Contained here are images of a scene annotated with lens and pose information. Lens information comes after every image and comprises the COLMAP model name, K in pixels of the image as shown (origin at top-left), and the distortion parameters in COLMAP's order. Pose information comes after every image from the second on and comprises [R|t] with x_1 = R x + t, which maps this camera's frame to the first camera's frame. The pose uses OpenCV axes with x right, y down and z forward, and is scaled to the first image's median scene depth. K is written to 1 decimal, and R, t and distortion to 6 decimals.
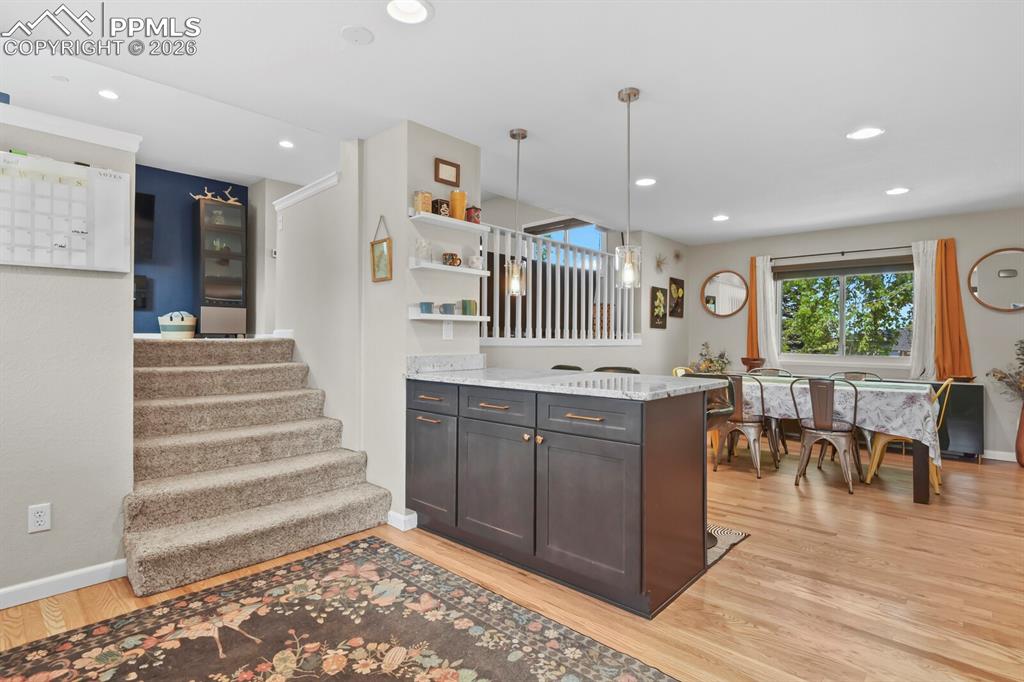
lens RADIAL K [[504.7, 0, 519.0], [0, 504.7, 337.7], [0, 0, 1]] dist [-0.012946, -0.001199]
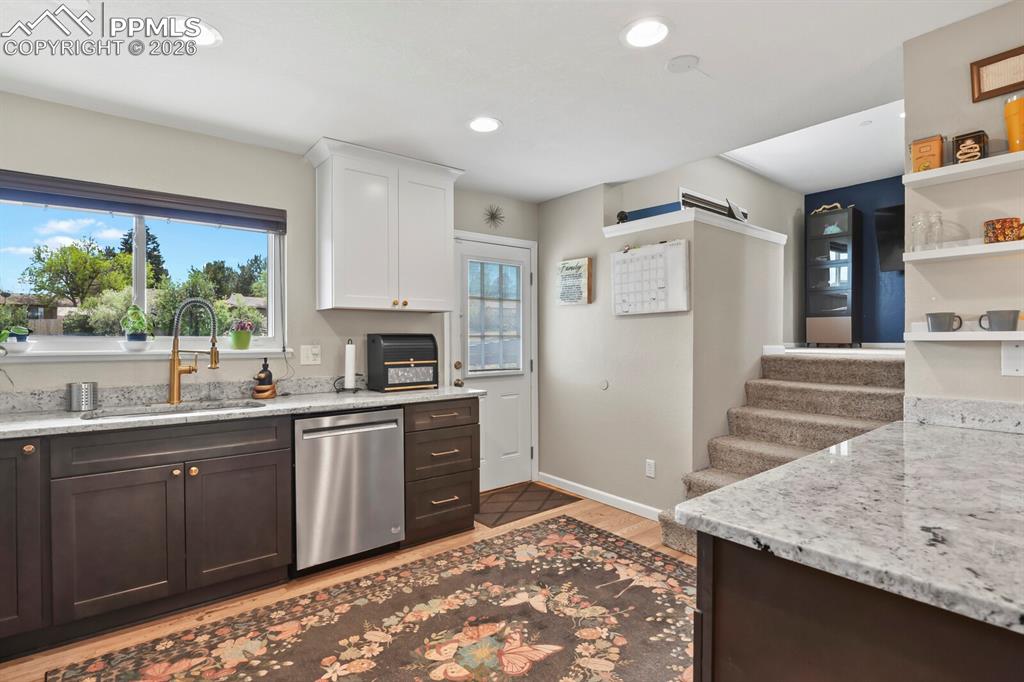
lens RADIAL K [[497.1, 0, 516.7], [0, 497.1, 338.3], [0, 0, 1]] dist [-0.010920, -0.003171]
pose [[-0.152151, -0.004609, -0.988346, 0.615640], [0.005580, 0.999969, -0.005522, -0.047928], [0.988341, -0.006355, -0.152121, 0.725059]]
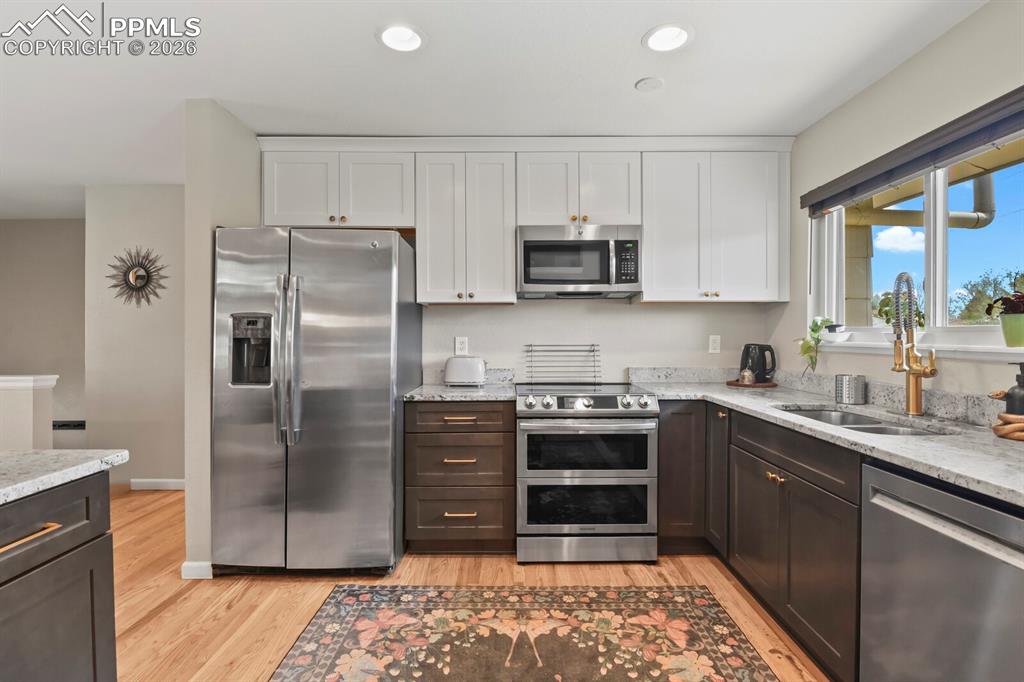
lens RADIAL K [[497.1, 0, 516.7], [0, 497.1, 338.3], [0, 0, 1]] dist [-0.010920, -0.003171]
pose [[-0.682131, -0.008475, 0.731181, -0.495325], [-0.005105, 0.999964, 0.006829, -0.043700], [-0.731212, 0.000926, -0.682150, 0.847783]]
